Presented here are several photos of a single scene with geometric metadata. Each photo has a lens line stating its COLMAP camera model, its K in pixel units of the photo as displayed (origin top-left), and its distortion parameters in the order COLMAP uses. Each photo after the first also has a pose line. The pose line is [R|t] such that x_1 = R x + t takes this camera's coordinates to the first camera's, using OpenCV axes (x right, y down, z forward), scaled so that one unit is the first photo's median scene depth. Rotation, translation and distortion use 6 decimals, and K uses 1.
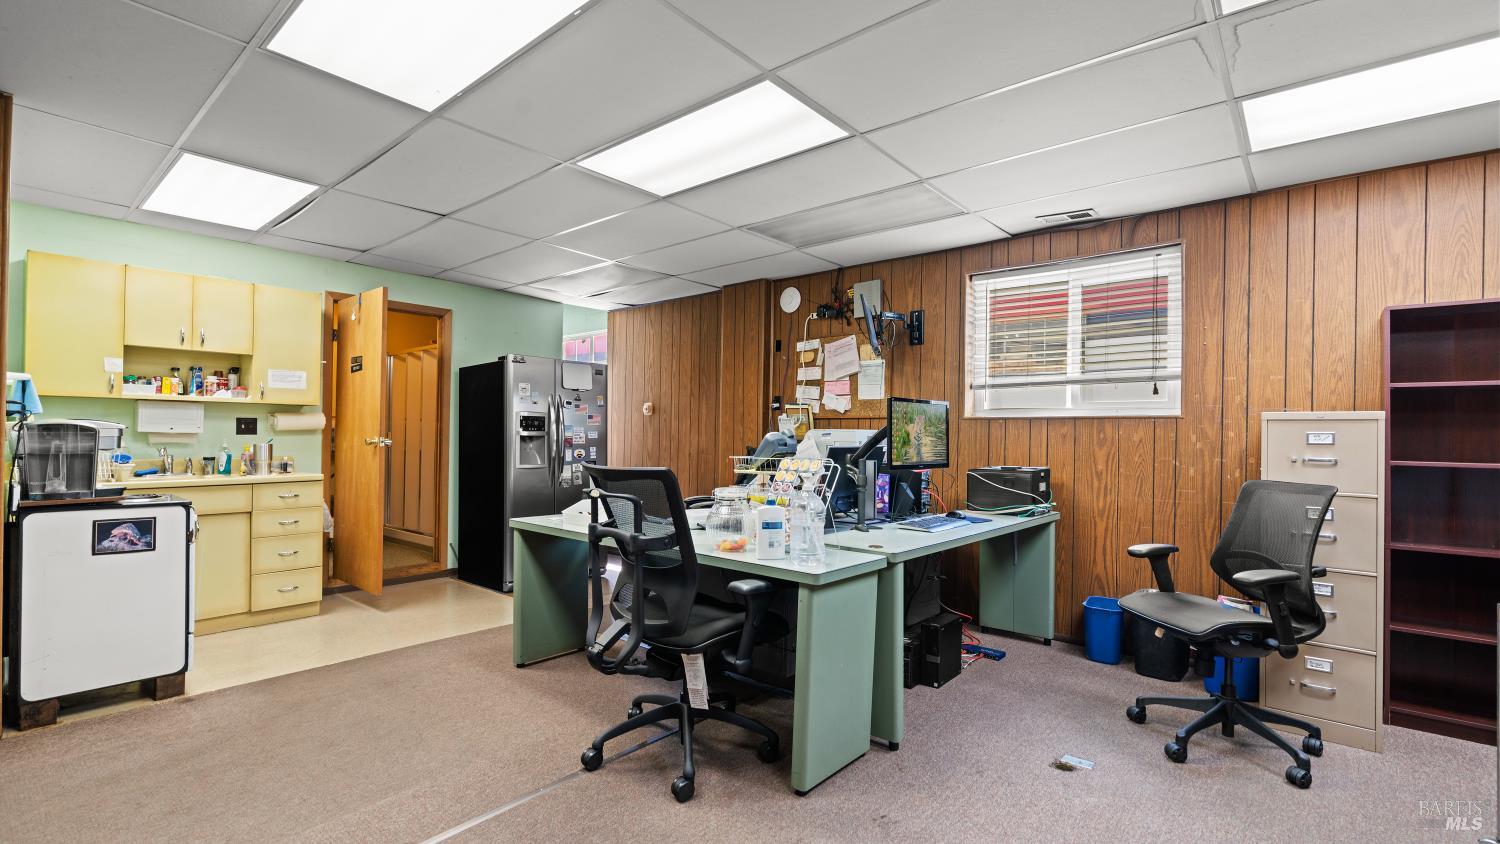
lens RADIAL K [[681.6, 0, 747.5], [0, 681.6, 430.6], [0, 0, 1]] dist [-0.002316, 0.000681]
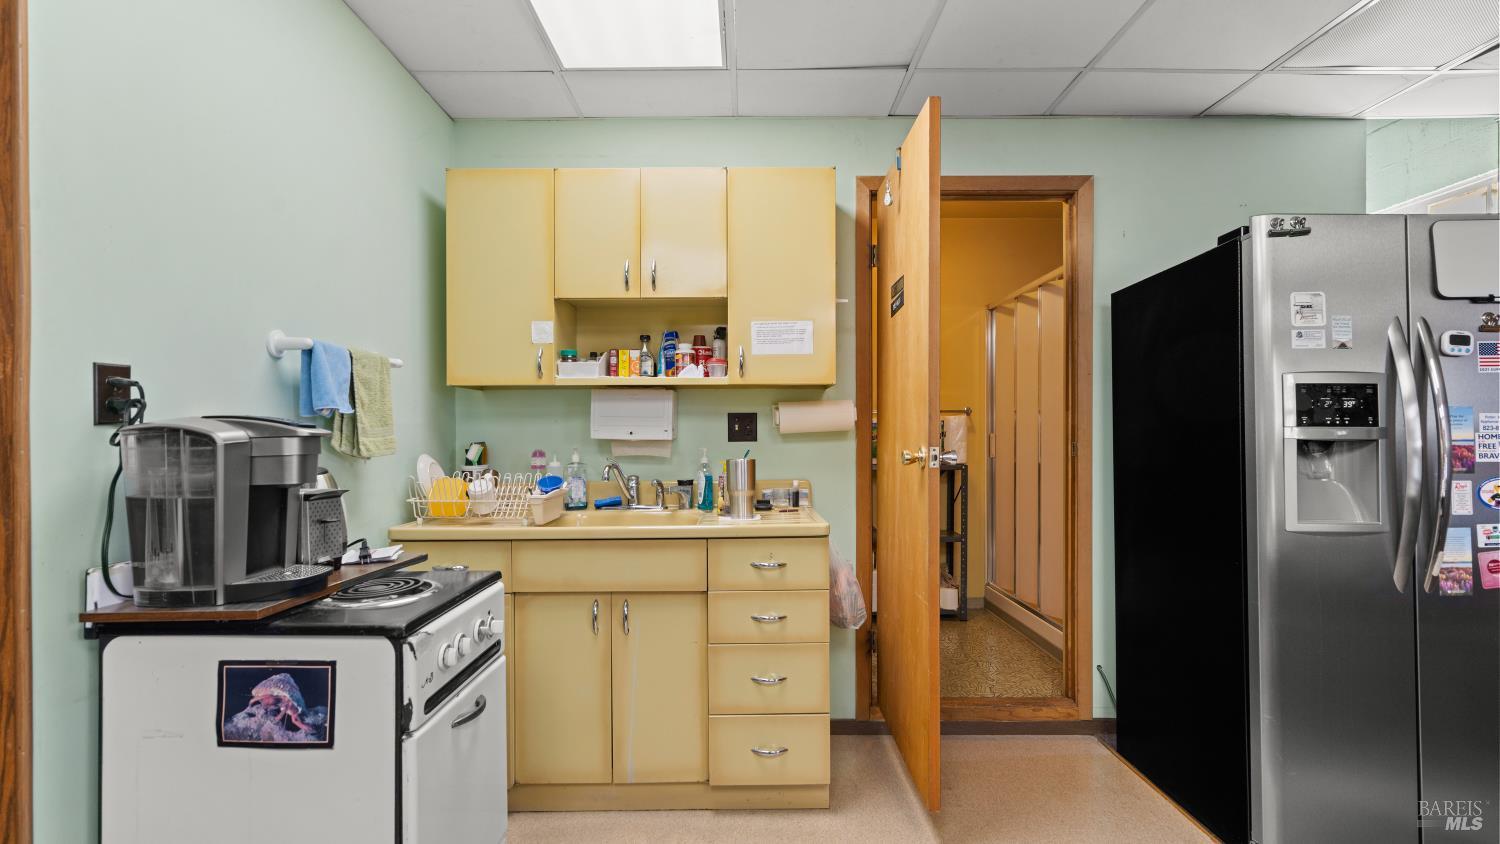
lens RADIAL K [[722.9, 0, 743.6], [0, 722.9, 429.5], [0, 0, 1]] dist [0.001707, 0.001398]
pose [[0.654726, -0.015702, -0.755703, -0.258081], [0.015202, 0.999856, -0.007604, 0.000573], [0.755713, -0.006510, 0.654870, 0.582498]]
